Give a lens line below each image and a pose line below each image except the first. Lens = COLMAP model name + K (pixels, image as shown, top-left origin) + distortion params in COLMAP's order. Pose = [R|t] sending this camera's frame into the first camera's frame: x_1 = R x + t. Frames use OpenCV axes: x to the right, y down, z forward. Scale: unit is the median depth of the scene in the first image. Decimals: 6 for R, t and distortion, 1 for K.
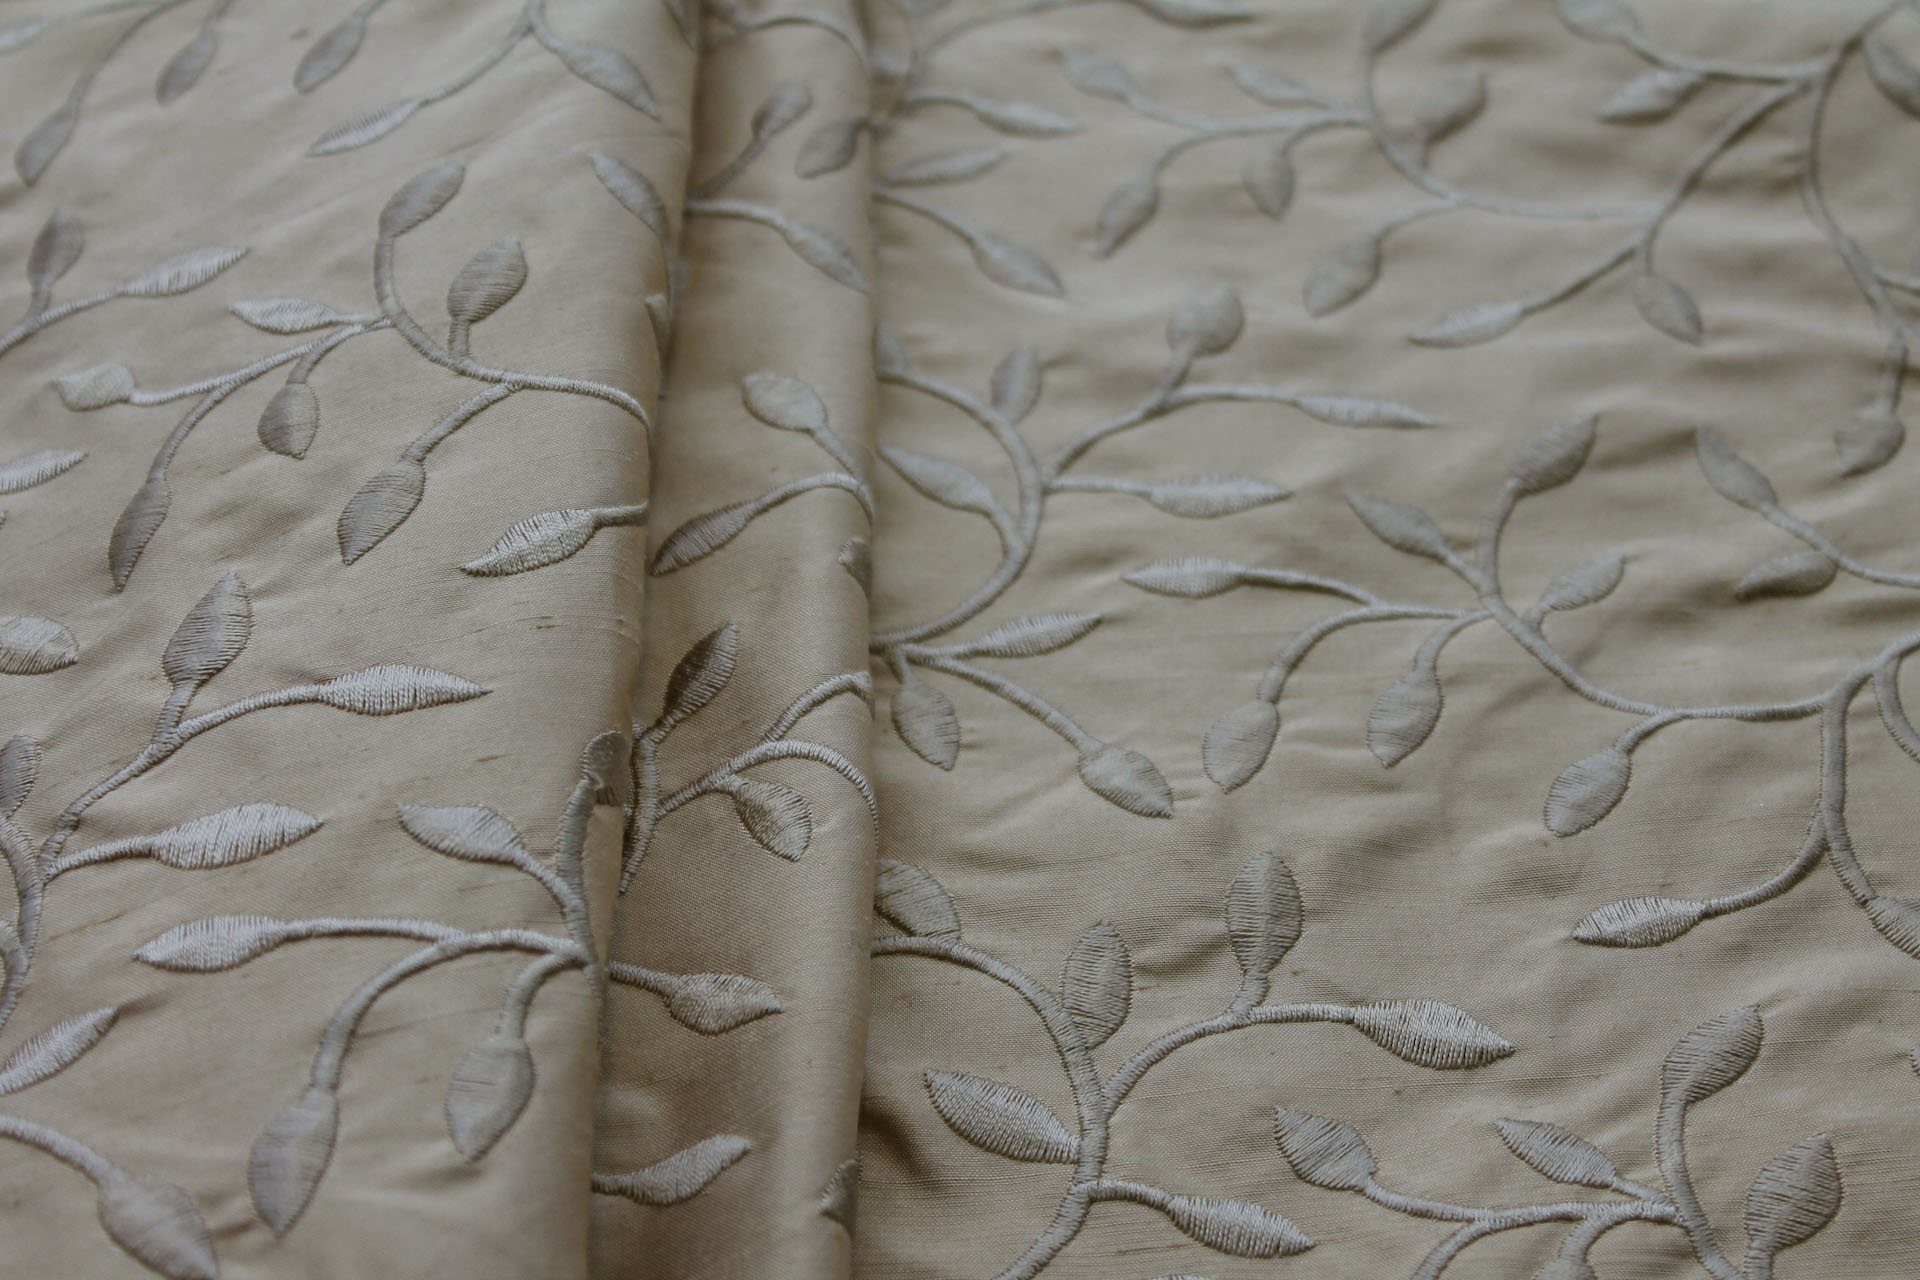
lens RADIAL K [[2573.0, 0, 959.6], [0, 2573.0, 642.9], [0, 0, 1]] dist [-0.008361, 0.000000]
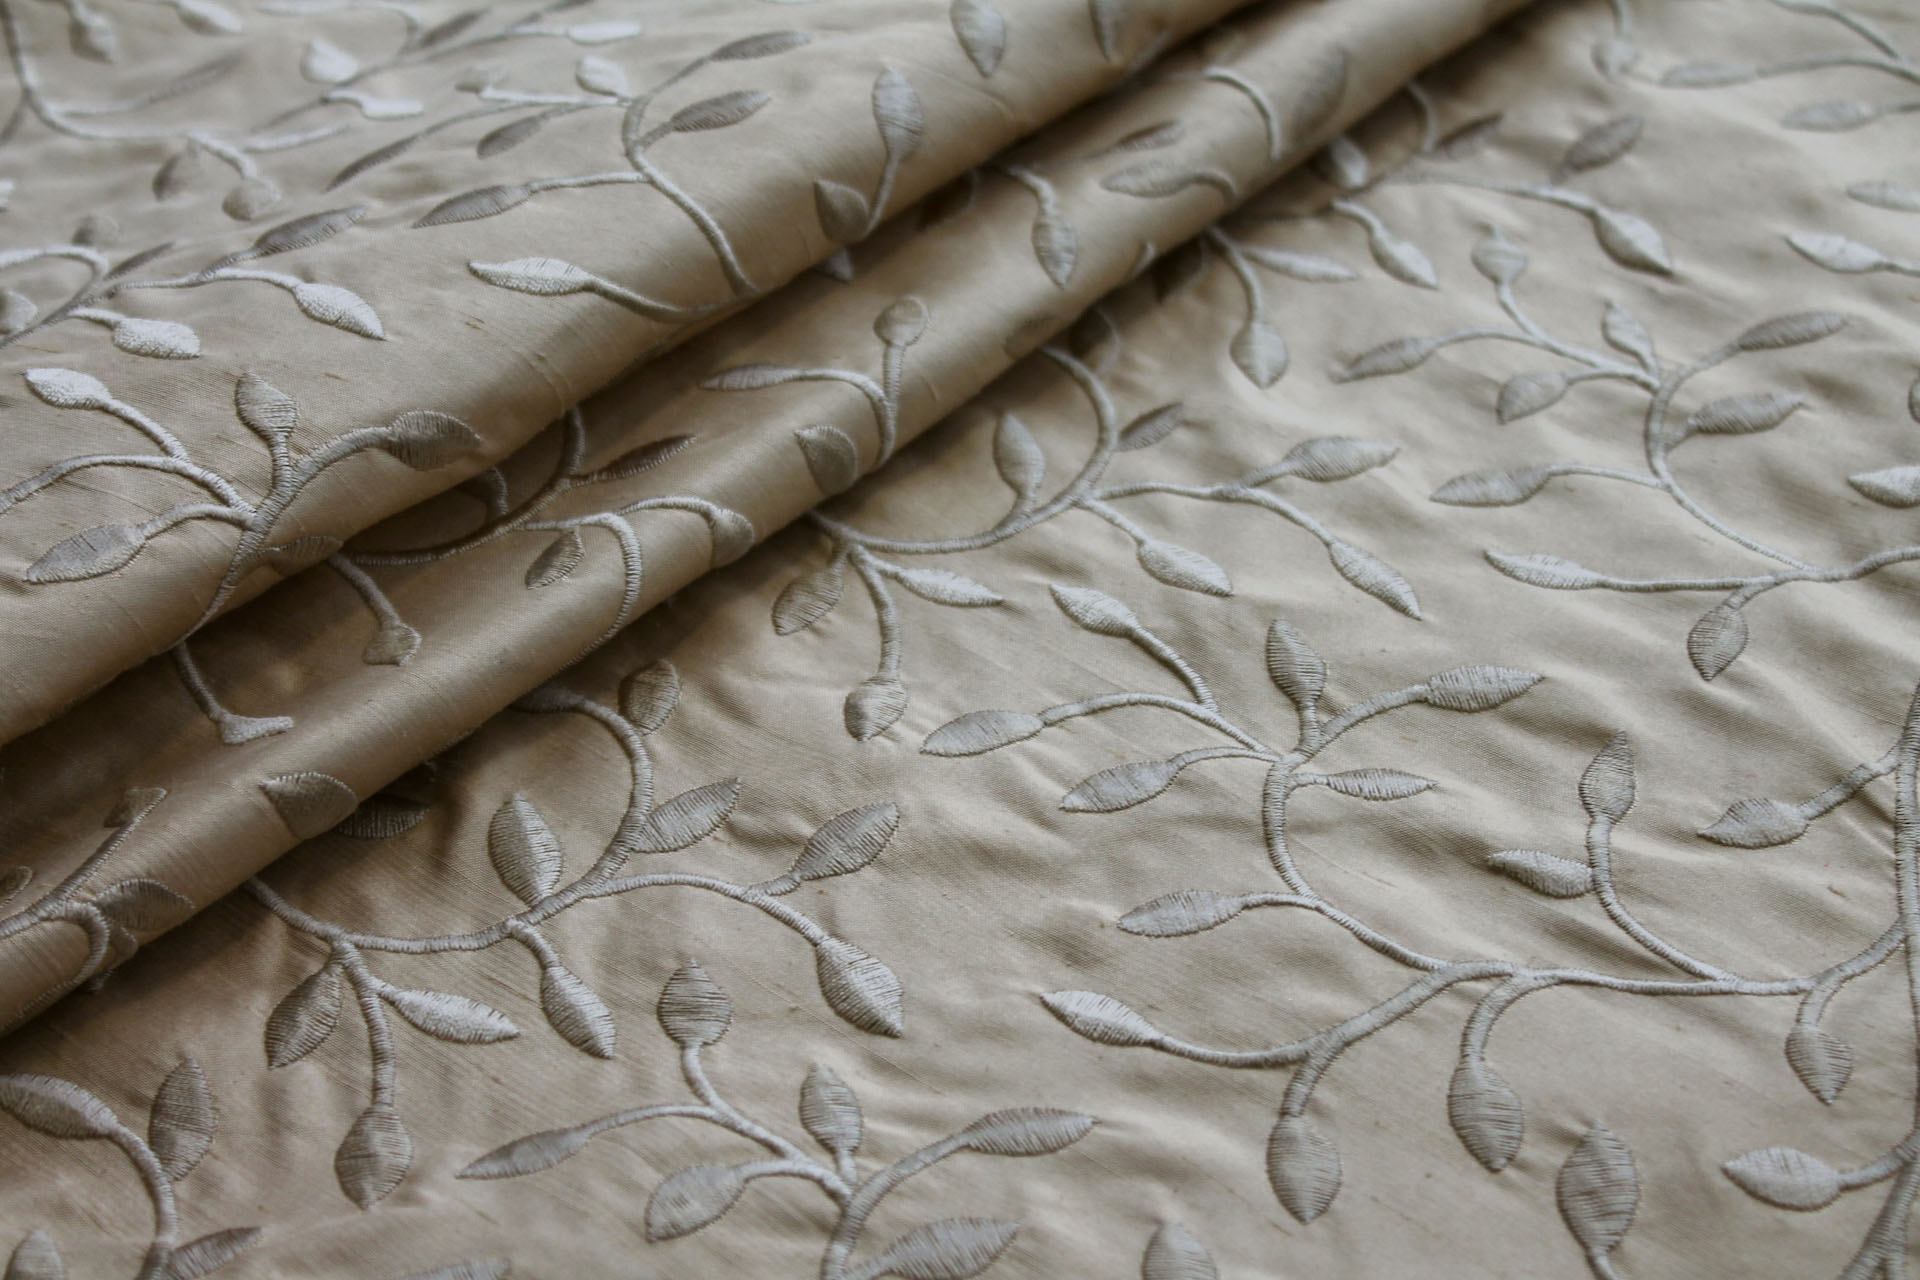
lens RADIAL K [[2433.9, 0, 960.9], [0, 2433.9, 638.0], [0, 0, 1]] dist [-0.004511, 0.000000]
pose [[0.802418, 0.473602, -0.363079, 0.457016], [-0.488932, 0.870584, 0.055037, -0.048274], [0.342156, 0.133358, 0.930132, 0.030912]]
